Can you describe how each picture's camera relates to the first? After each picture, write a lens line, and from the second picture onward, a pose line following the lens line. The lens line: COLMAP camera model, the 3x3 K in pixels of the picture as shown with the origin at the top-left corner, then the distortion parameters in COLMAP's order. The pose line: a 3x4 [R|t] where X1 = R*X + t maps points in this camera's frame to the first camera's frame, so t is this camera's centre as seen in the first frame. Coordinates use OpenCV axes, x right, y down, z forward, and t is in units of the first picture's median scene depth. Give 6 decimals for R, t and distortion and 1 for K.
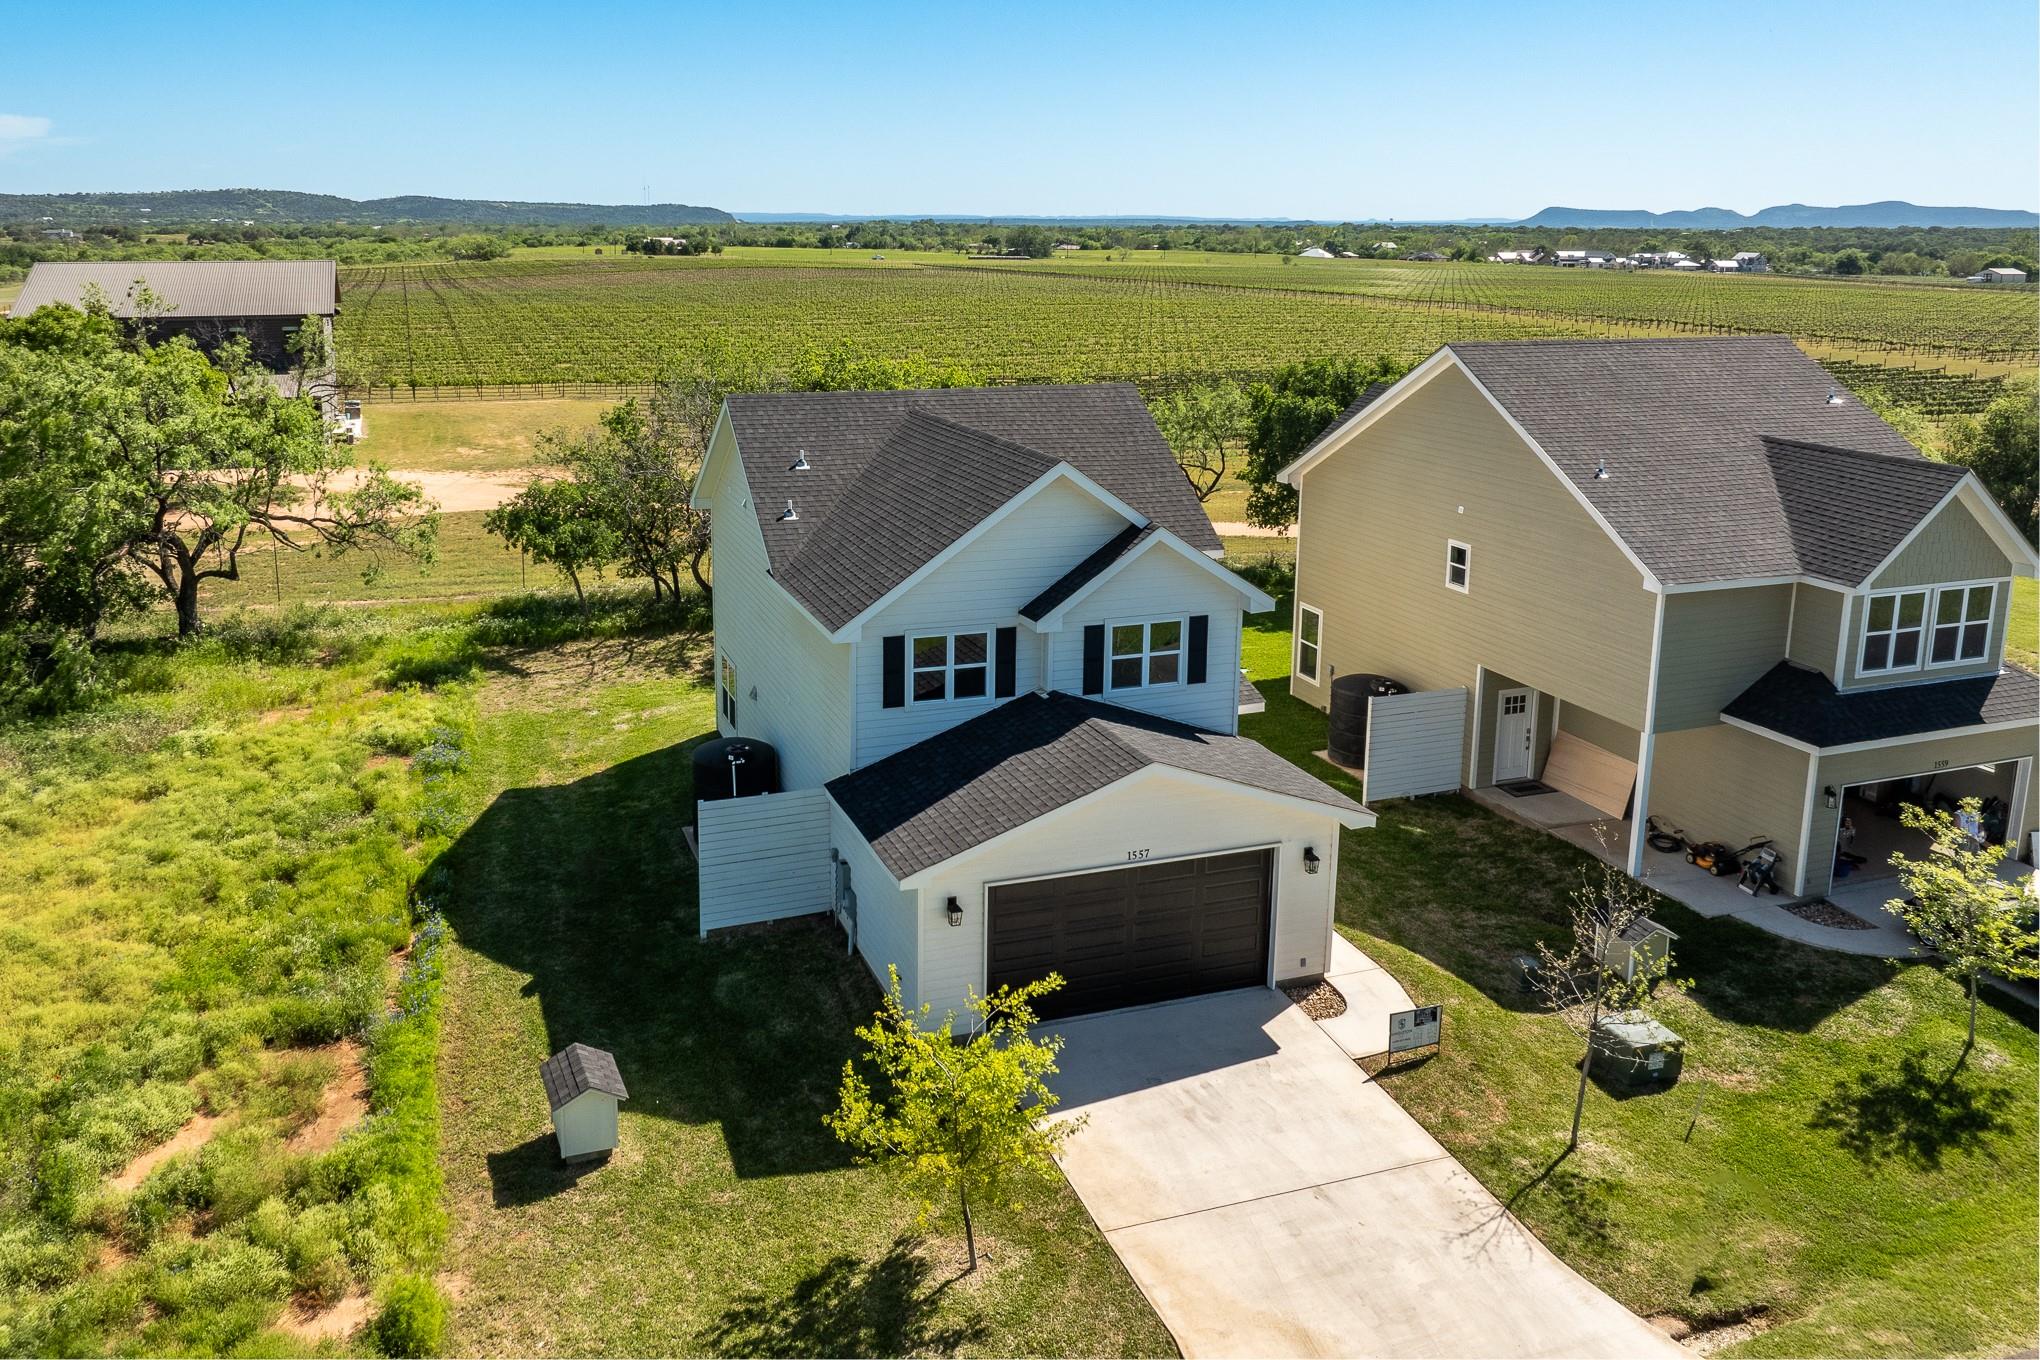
lens RADIAL K [[1556.0, 0, 932.5], [0, 1556.0, 520.1], [0, 0, 1]] dist [-0.033215, -0.005195]
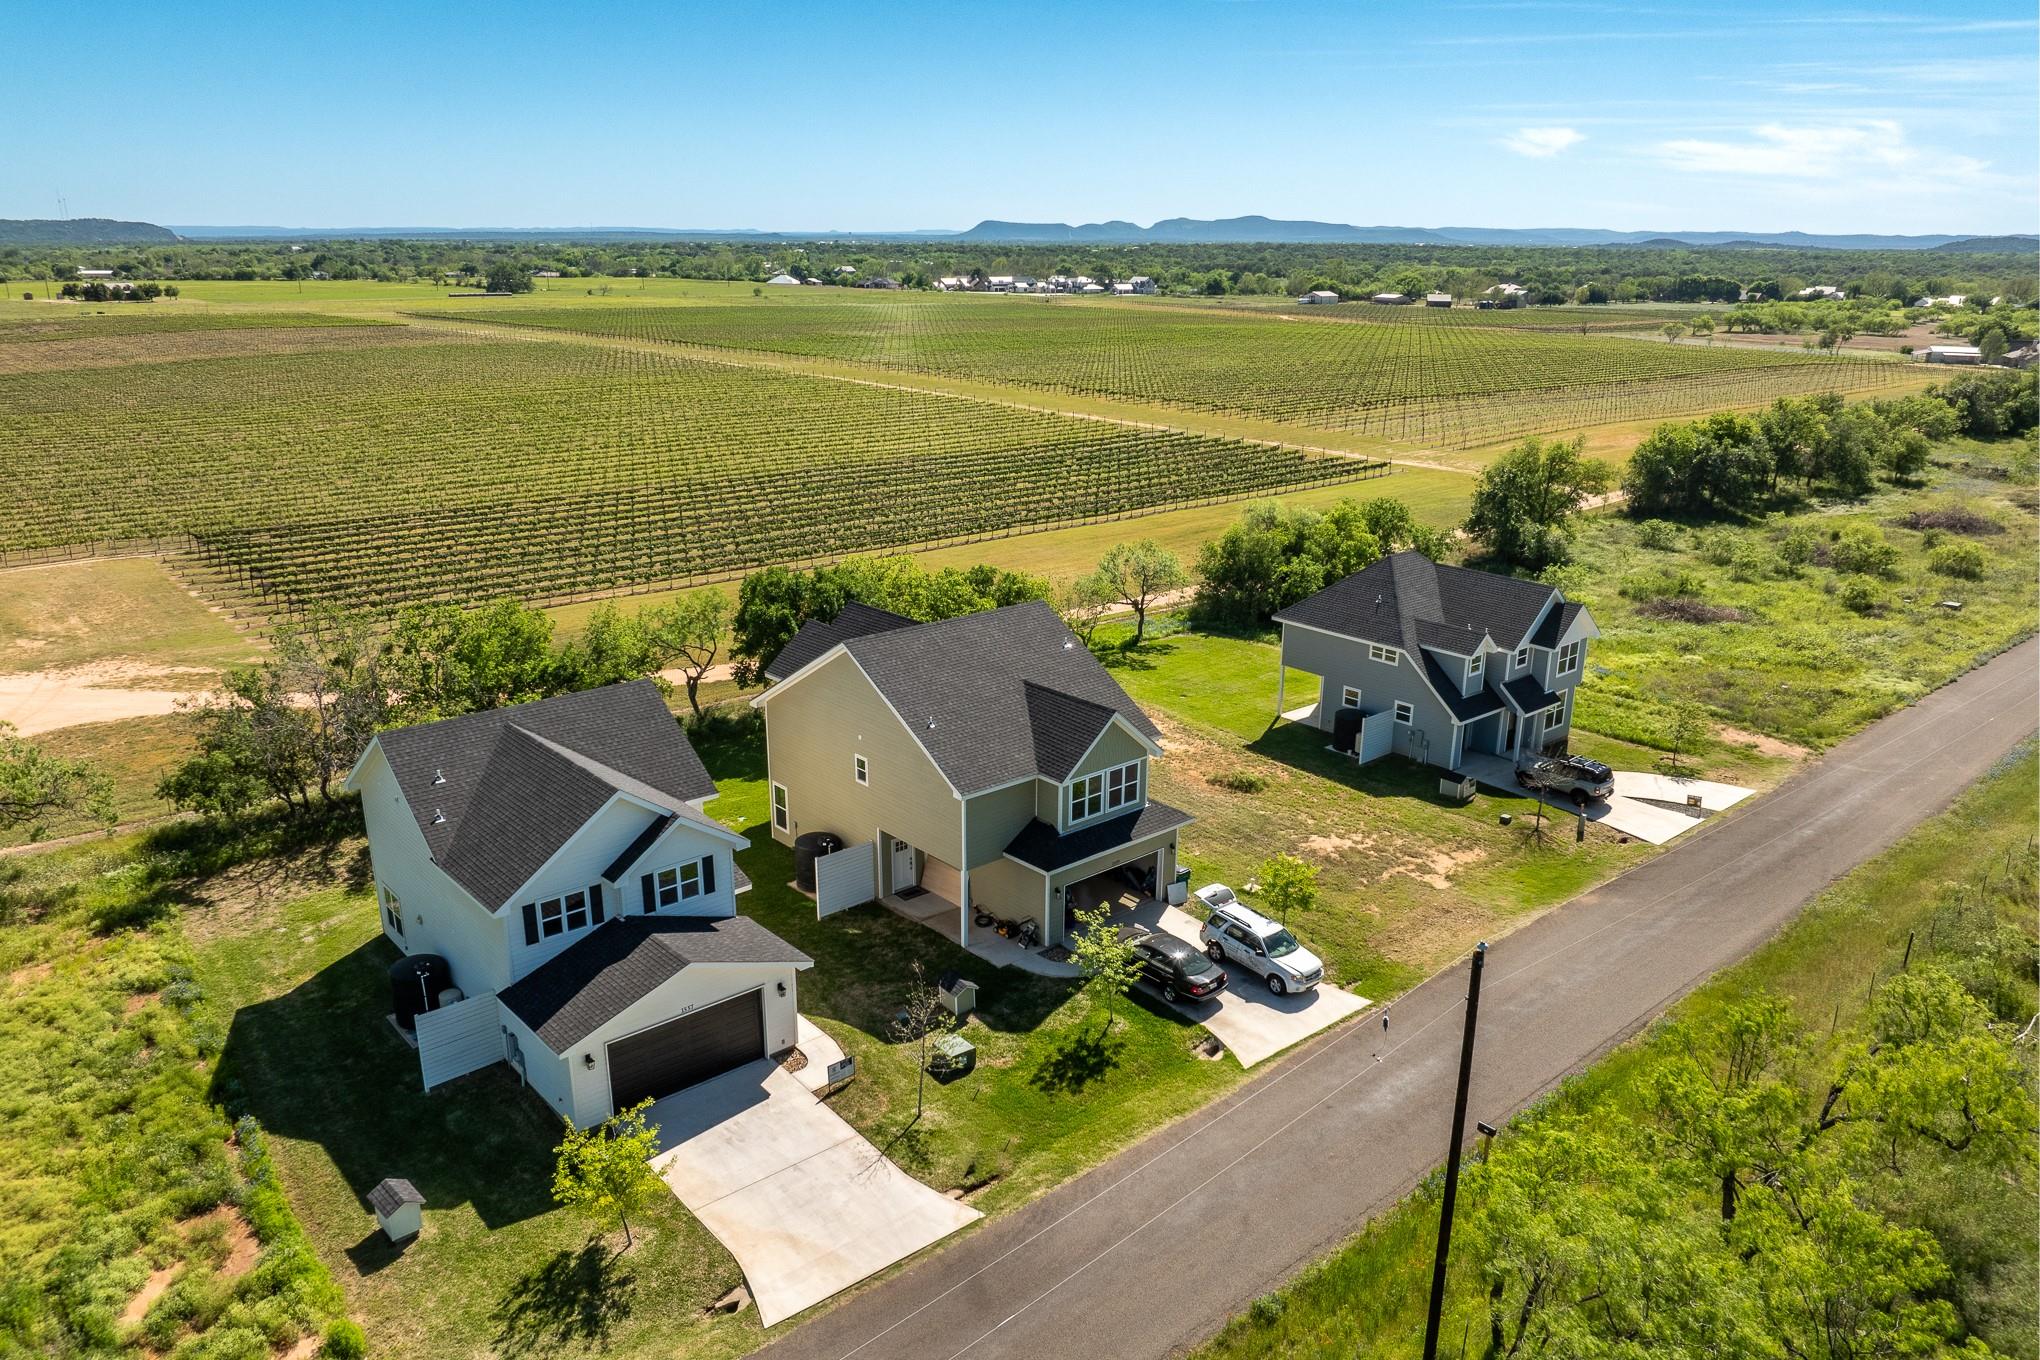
lens RADIAL K [[1419.3, 0, 1014.3], [0, 1419.3, 718.5], [0, 0, 1]] dist [-0.035750, 0.004359]
pose [[0.924009, -0.119102, 0.363349, -0.068488], [0.067161, 0.986032, 0.152417, -0.312991], [-0.376427, -0.116432, 0.919101, -0.571708]]
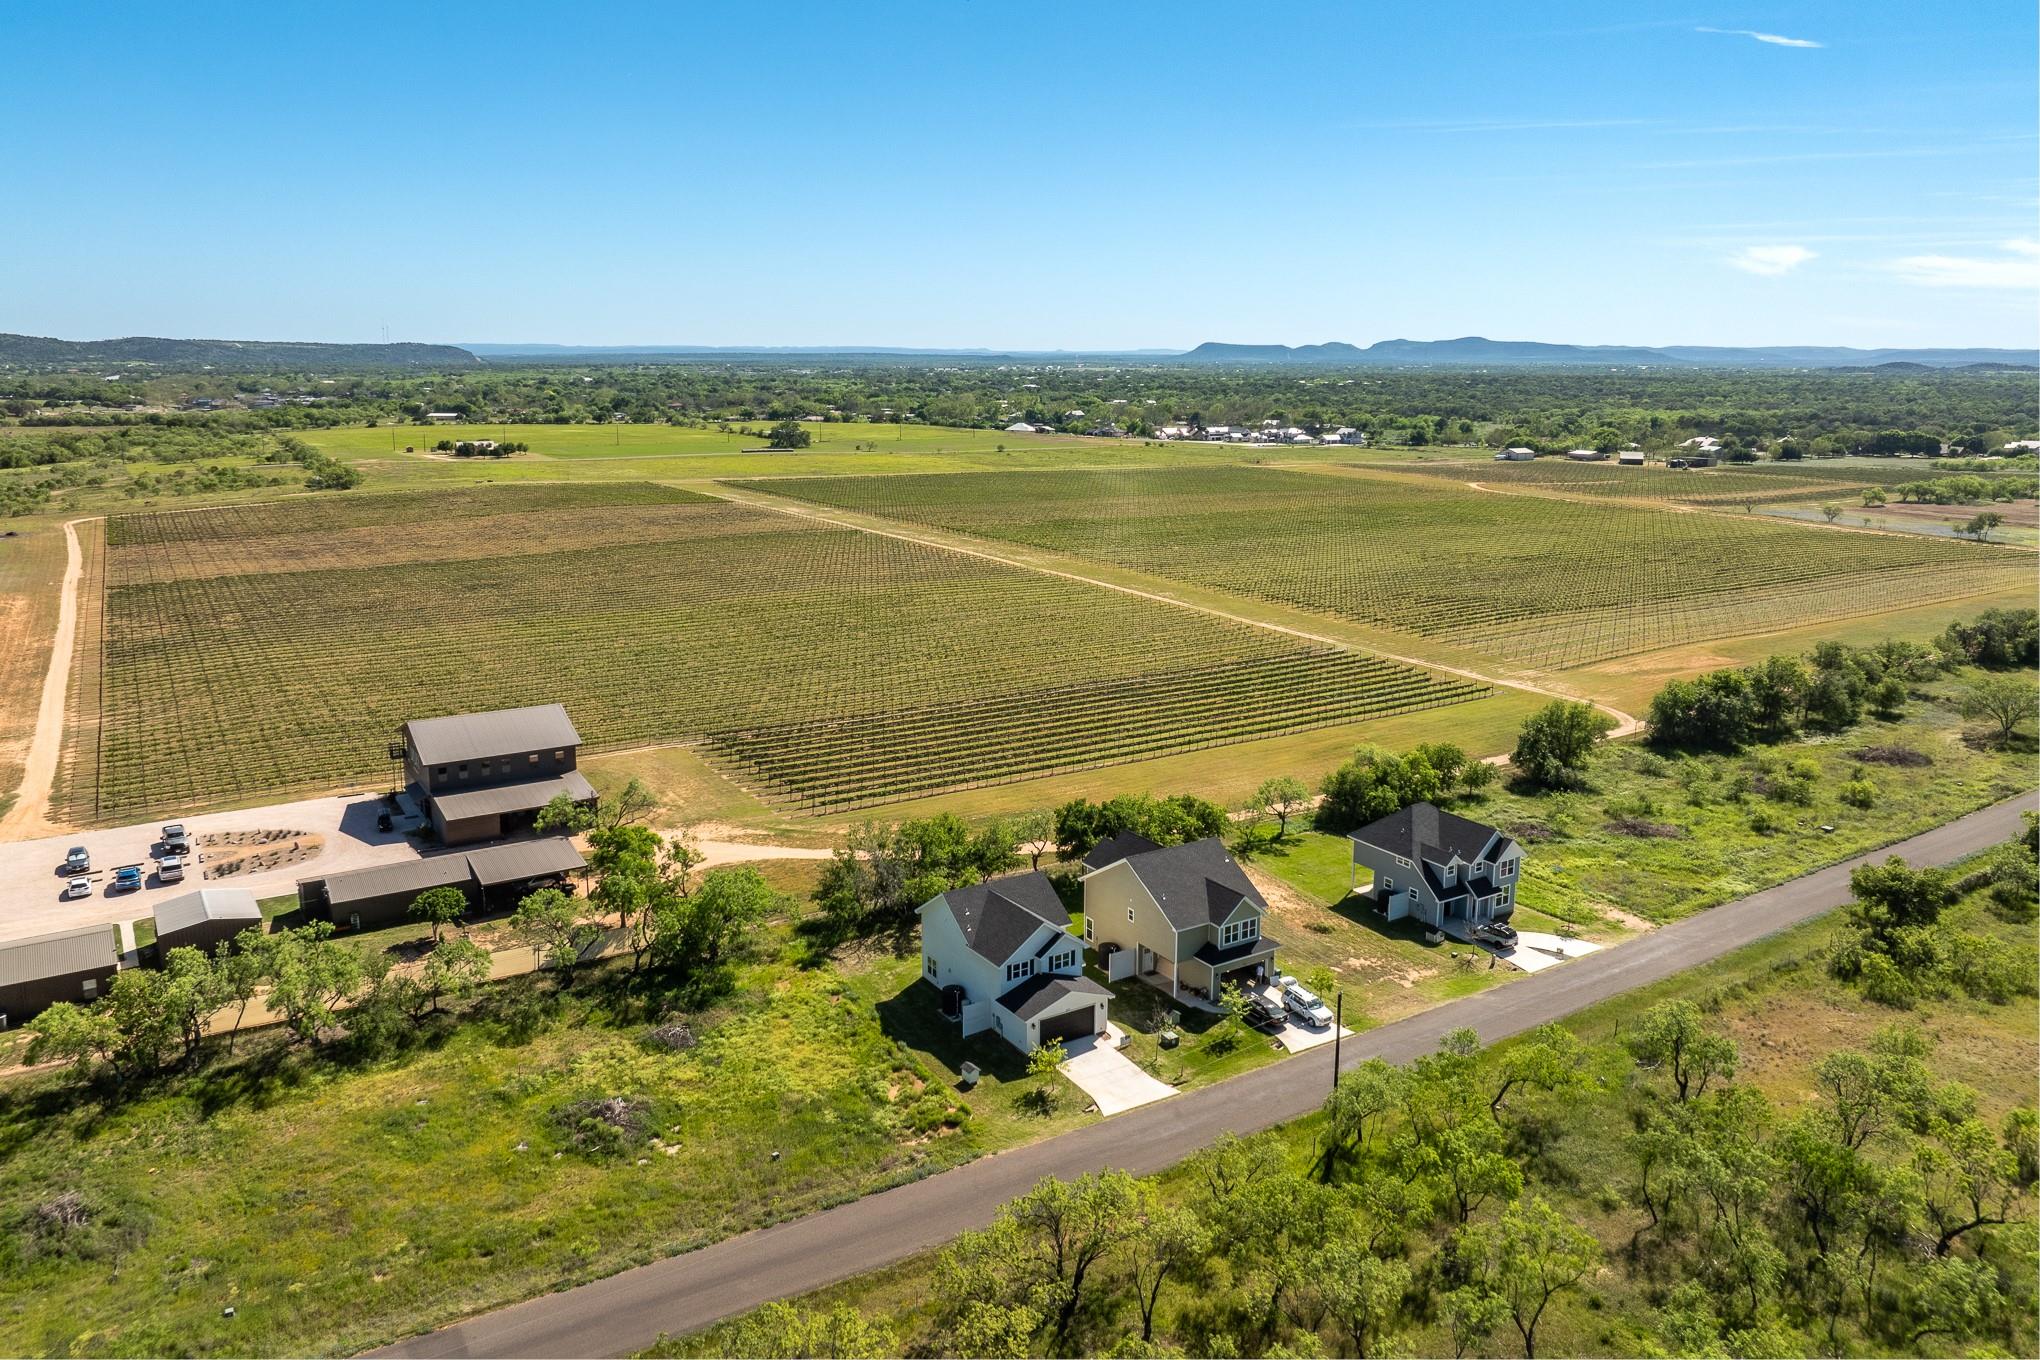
lens RADIAL K [[1407.0, 0, 1024.0], [0, 1407.0, 601.1], [0, 0, 1]] dist [-0.003473, -0.071744]
pose [[0.969765, -0.038332, 0.241010, -0.879691], [0.042527, 0.999020, -0.012227, -0.880493], [-0.240306, 0.022107, 0.970446, -2.827795]]
